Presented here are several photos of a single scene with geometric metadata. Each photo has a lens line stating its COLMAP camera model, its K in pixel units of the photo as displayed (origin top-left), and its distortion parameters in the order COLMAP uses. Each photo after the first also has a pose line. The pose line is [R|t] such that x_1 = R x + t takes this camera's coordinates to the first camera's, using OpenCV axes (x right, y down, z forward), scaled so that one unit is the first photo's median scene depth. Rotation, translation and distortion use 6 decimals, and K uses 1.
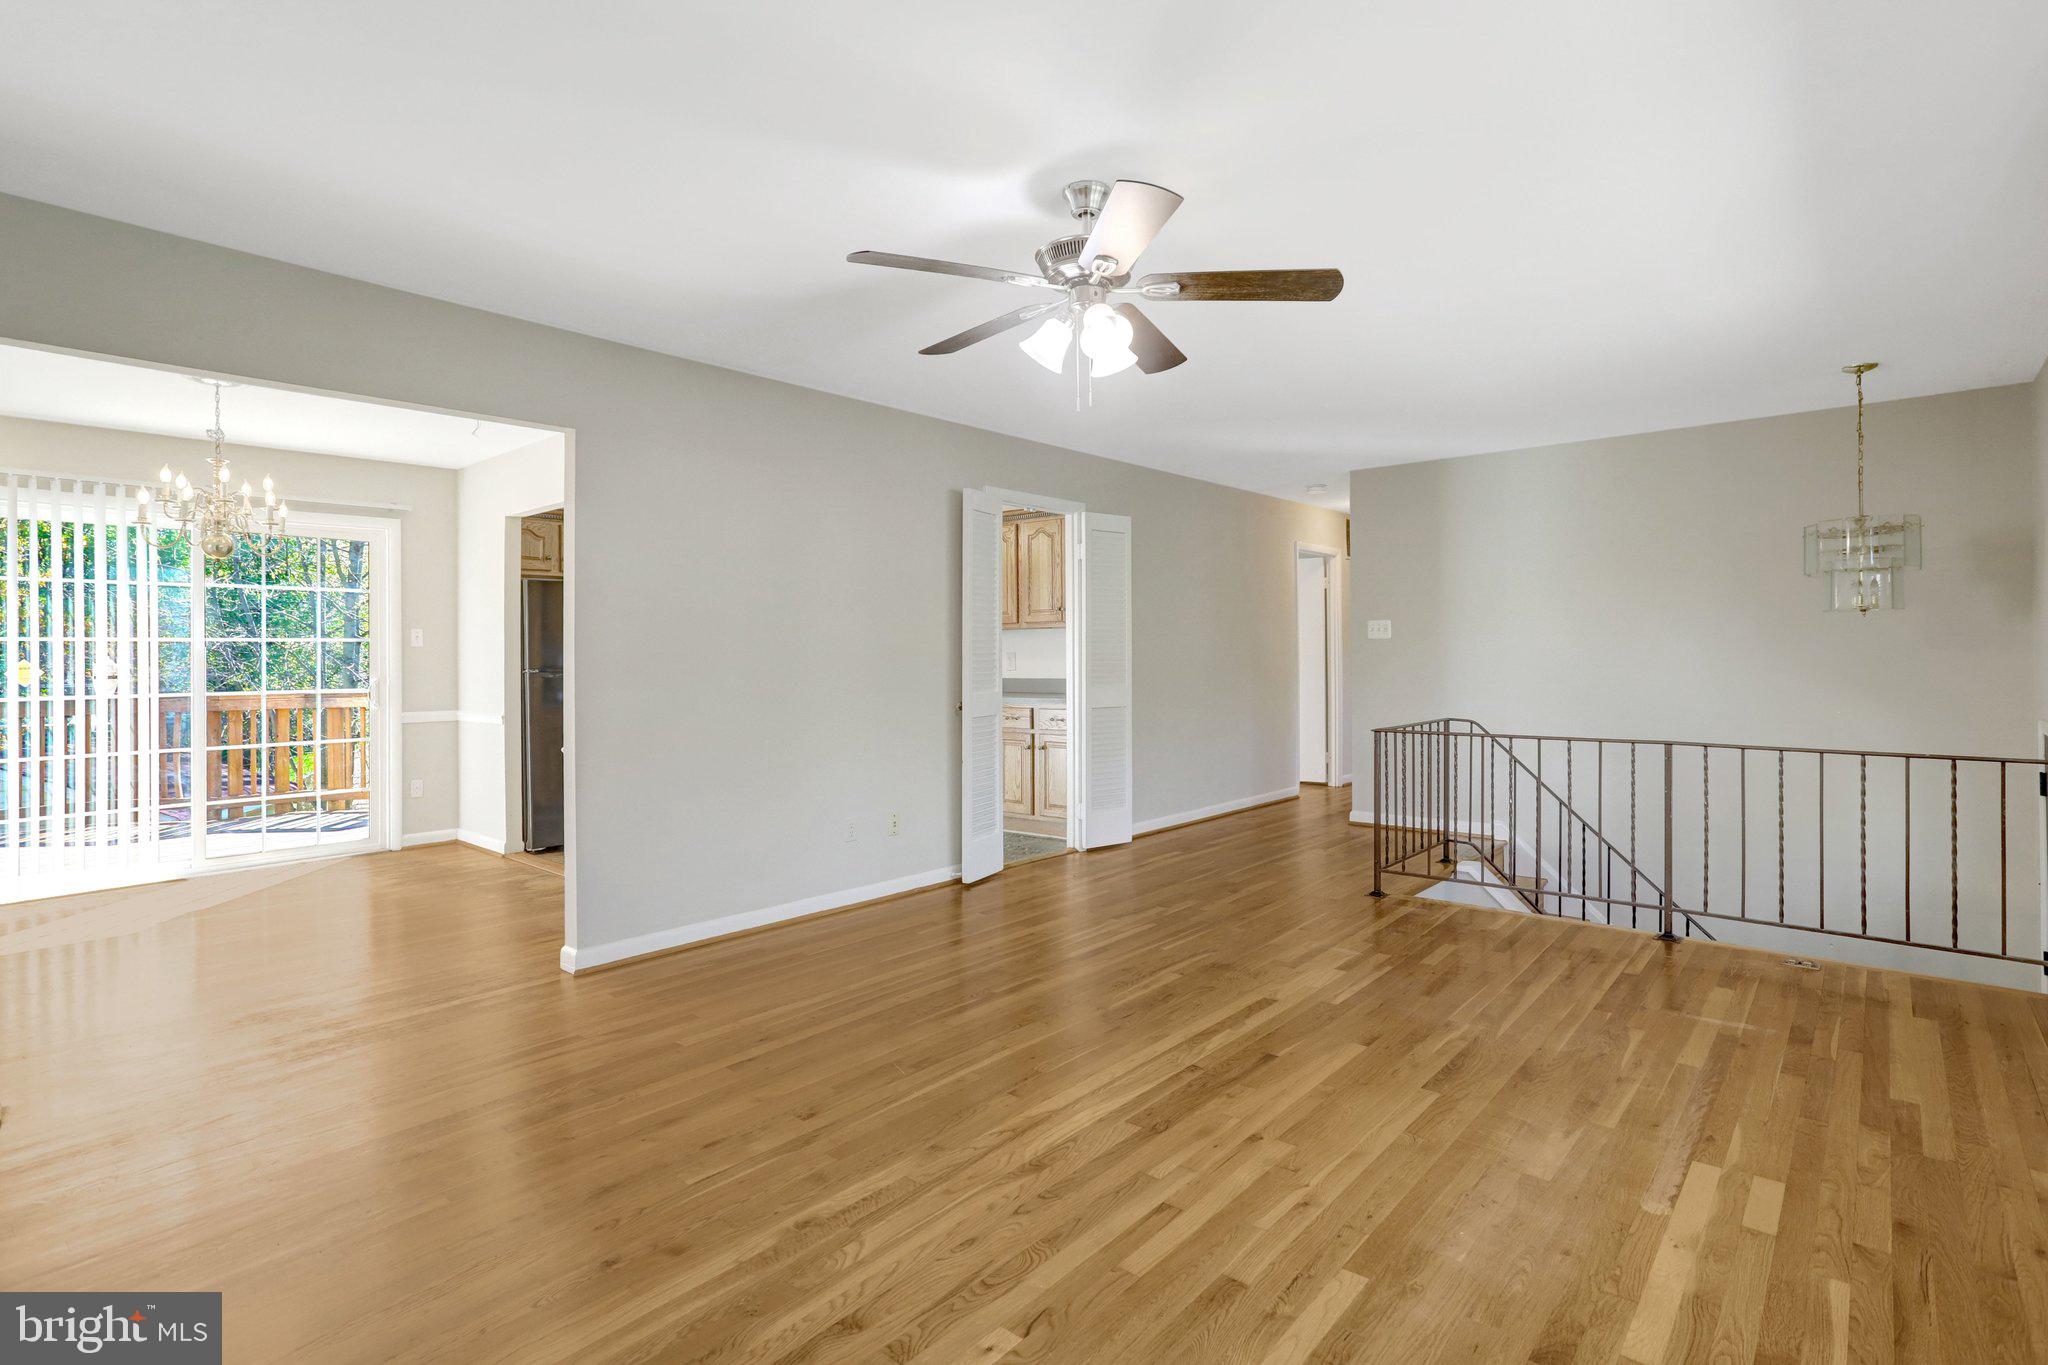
lens RADIAL K [[1004.3, 0, 1006.9], [0, 1004.3, 628.9], [0, 0, 1]] dist [-0.039423, 0.019423]
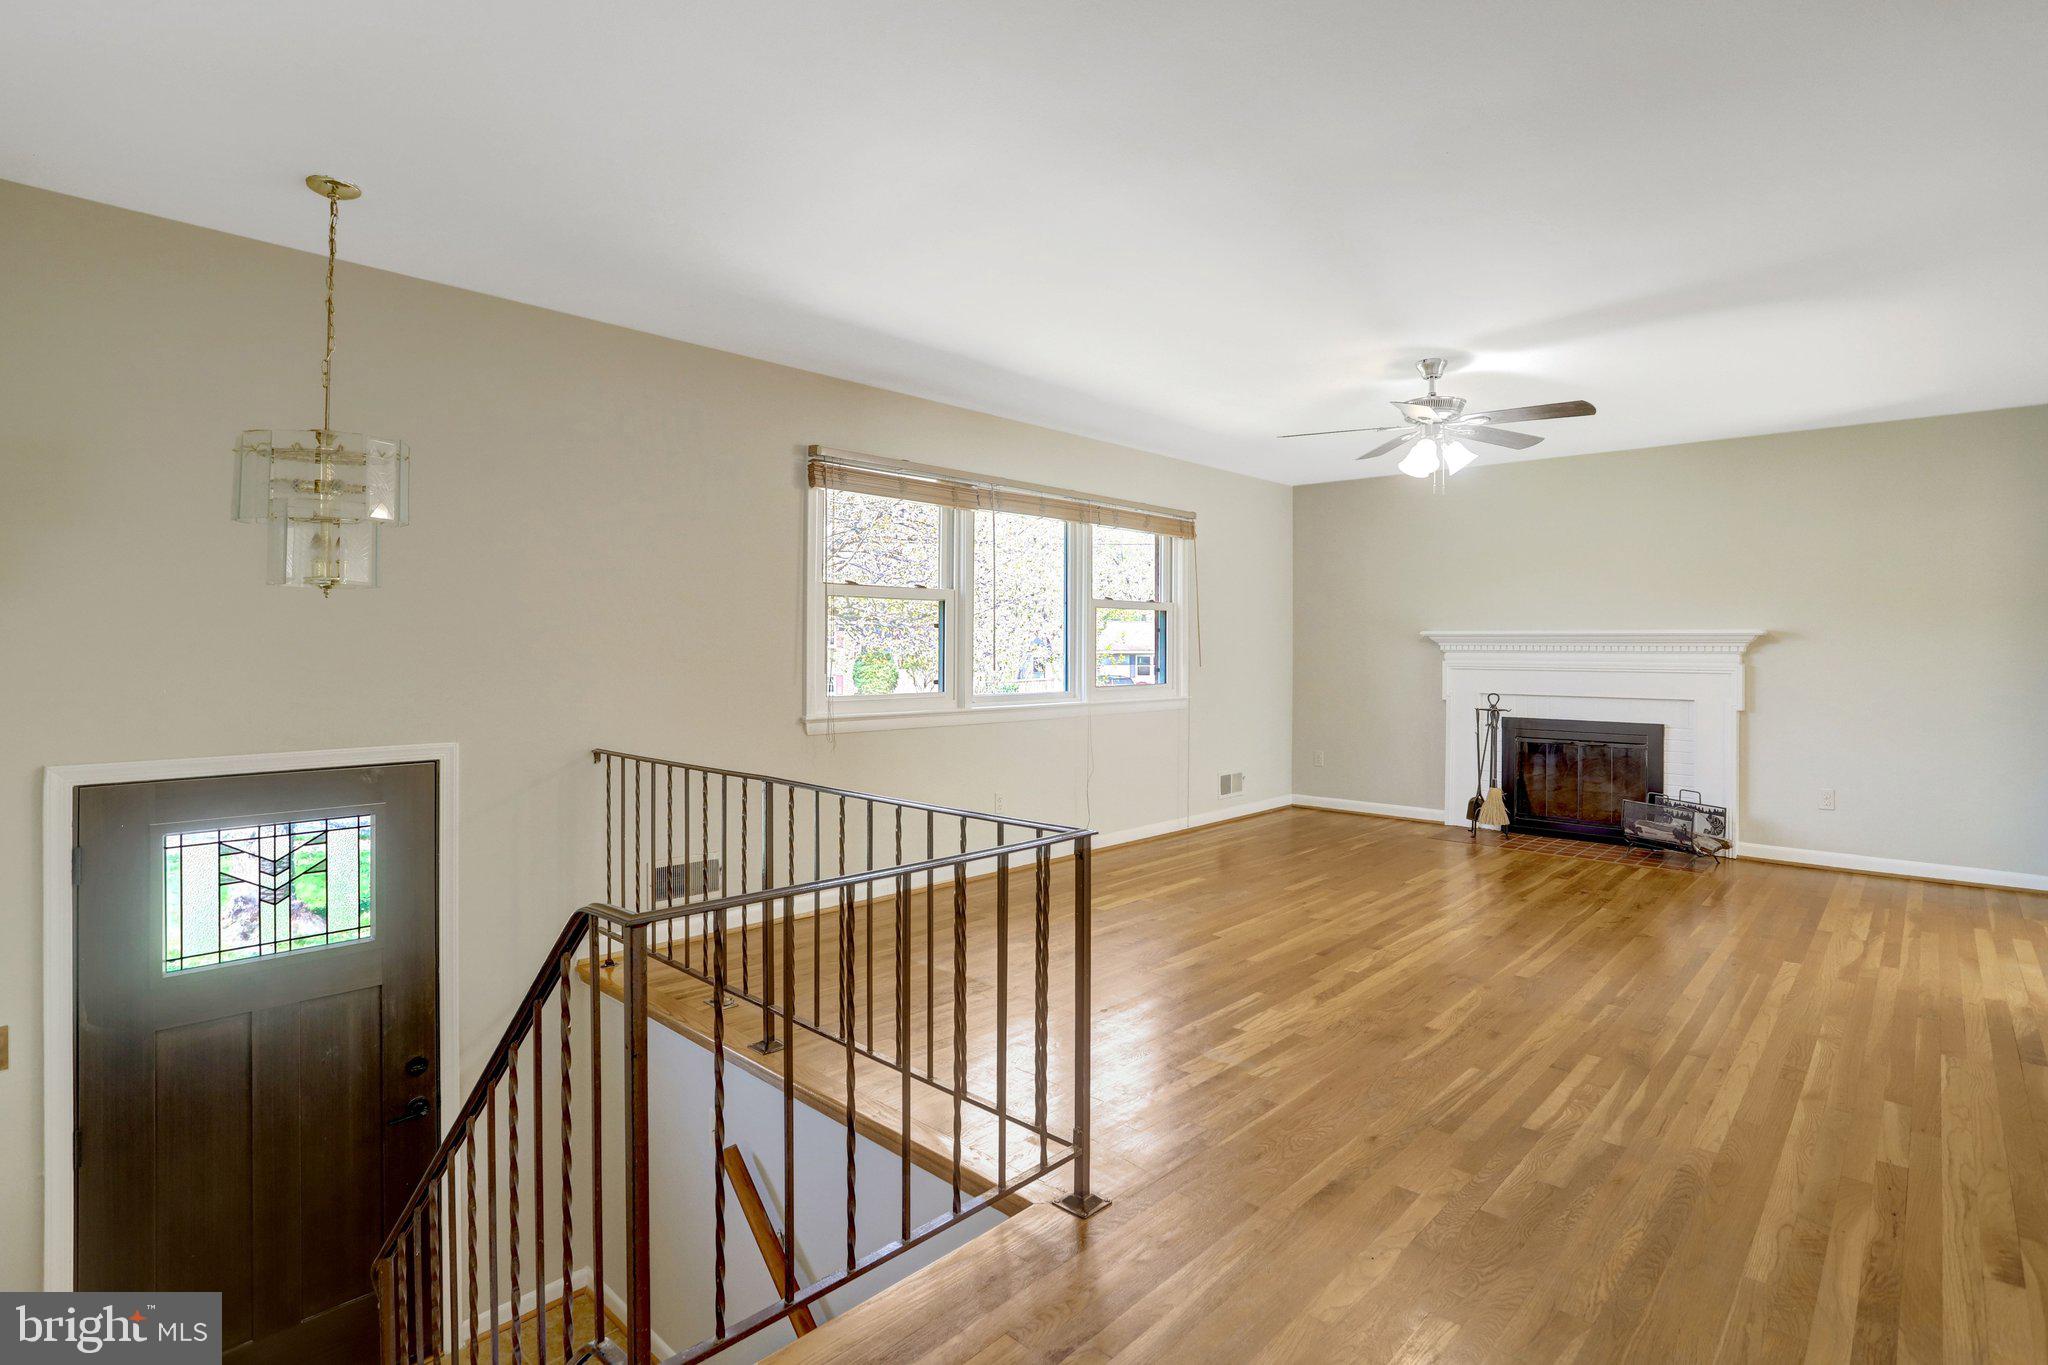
lens RADIAL K [[1004.3, 0, 1043.7], [0, 1004.3, 632.5], [0, 0, 1]] dist [-0.039423, 0.019423]
pose [[-0.999973, 0.003143, 0.006706, 0.574068], [0.002865, 0.999152, -0.041083, 0.048976], [-0.006830, -0.041063, -0.999133, 2.156646]]
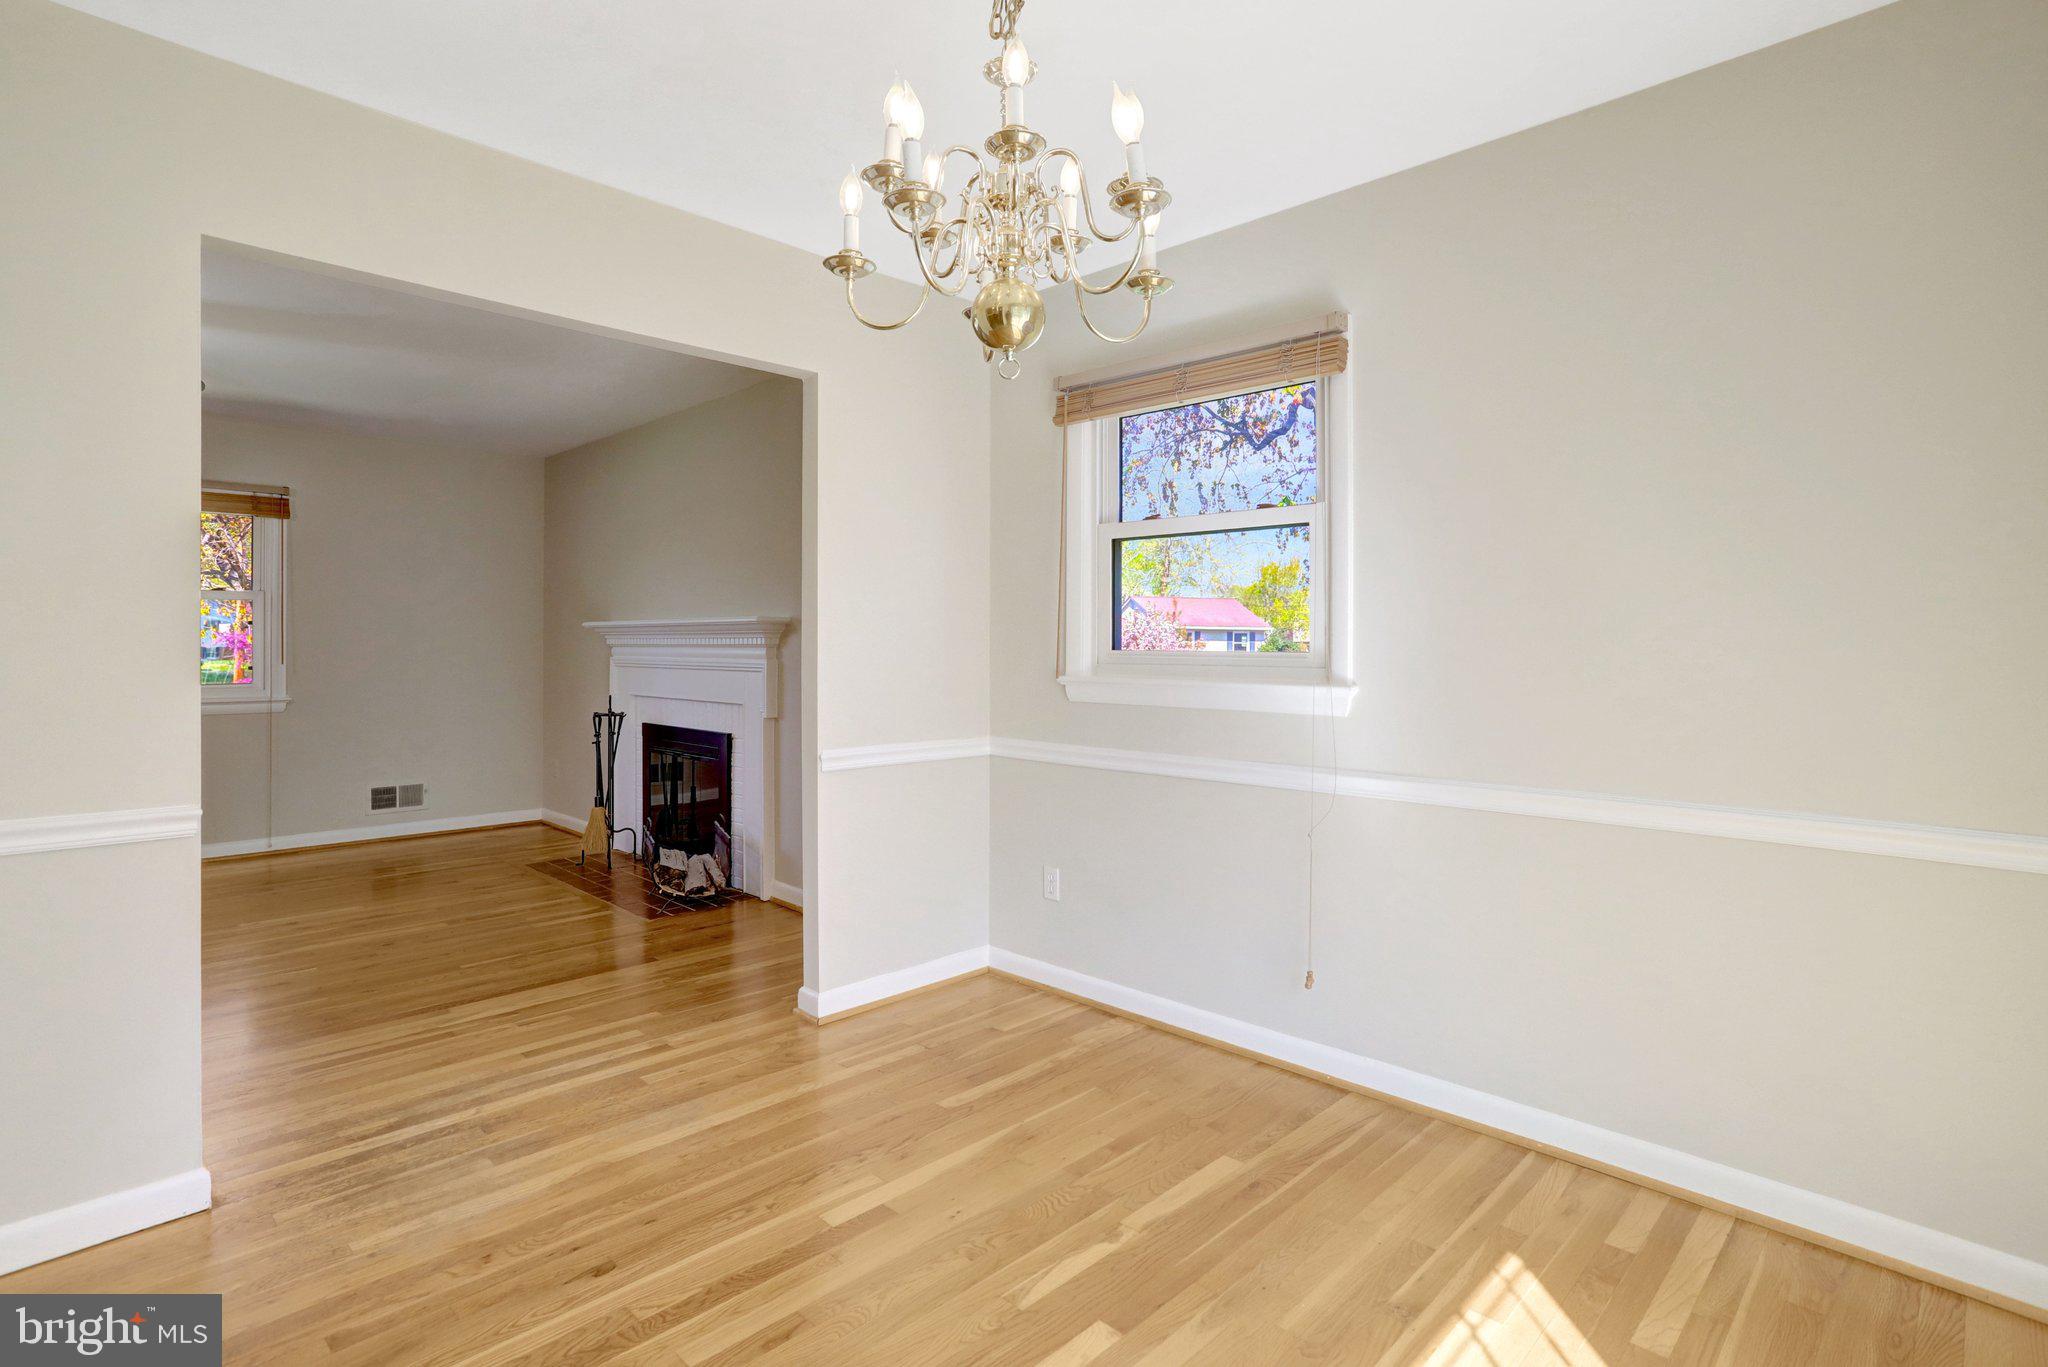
lens RADIAL K [[1004.3, 0, 992.9], [0, 1004.3, 652.1], [0, 0, 1]] dist [-0.039423, 0.019423]
pose [[-0.997850, 0.005981, 0.065259, -1.073177], [0.004558, 0.999749, -0.021928, 0.057722], [-0.065374, -0.021584, -0.997627, 1.787633]]
